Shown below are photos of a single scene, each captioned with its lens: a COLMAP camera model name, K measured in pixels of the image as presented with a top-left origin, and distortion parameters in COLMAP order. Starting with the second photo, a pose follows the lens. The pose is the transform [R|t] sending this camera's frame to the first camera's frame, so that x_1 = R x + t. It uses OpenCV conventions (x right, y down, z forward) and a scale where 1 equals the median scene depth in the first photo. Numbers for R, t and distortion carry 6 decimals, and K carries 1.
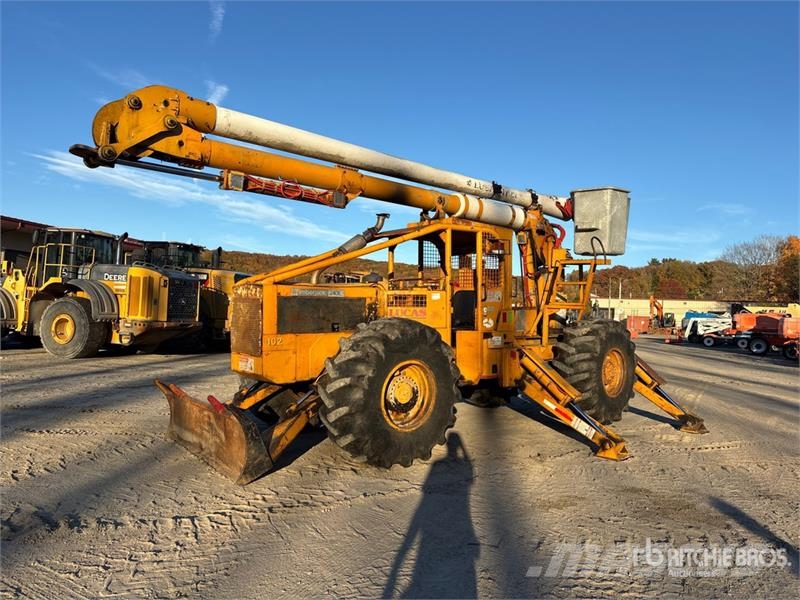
lens RADIAL K [[611.6, 0, 398.0], [0, 611.6, 304.8], [0, 0, 1]] dist [0.047793, -0.063441]
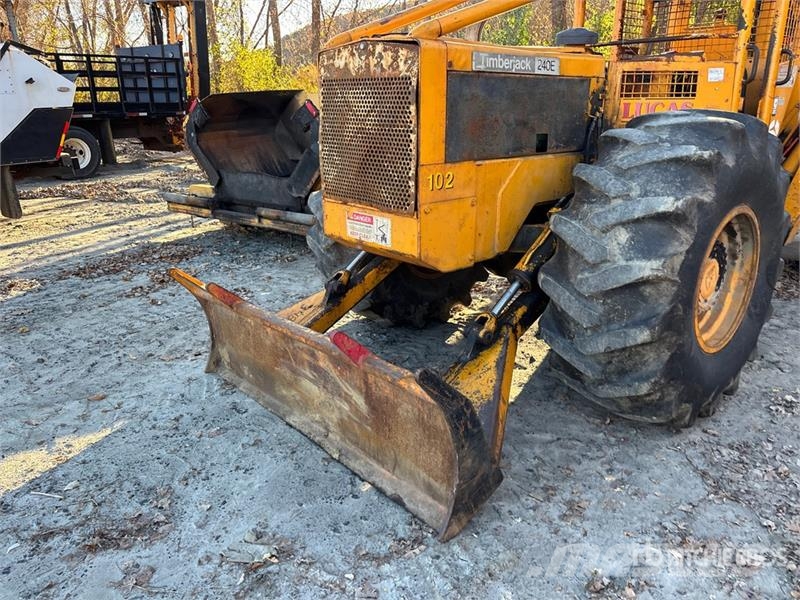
lens RADIAL K [[611.6, 0, 401.0], [0, 611.6, 294.0], [0, 0, 1]] dist [0.047793, -0.063441]
pose [[0.996356, -0.030716, 0.079573, -0.226020], [0.005937, 0.955620, 0.294543, 0.007002], [-0.085089, -0.292998, 0.952319, 0.472693]]
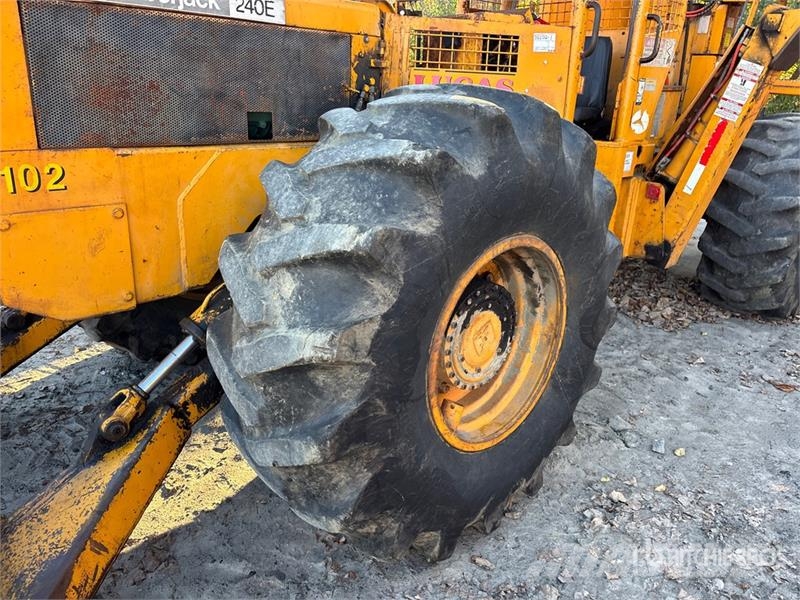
lens RADIAL K [[611.6, 0, 404.9], [0, 611.6, 291.9], [0, 0, 1]] dist [0.047793, -0.063441]
pose [[0.991135, -0.004030, 0.132799, -0.063908], [-0.038696, 0.947451, 0.317553, 0.012795], [-0.127100, -0.319877, 0.938895, 0.598170]]
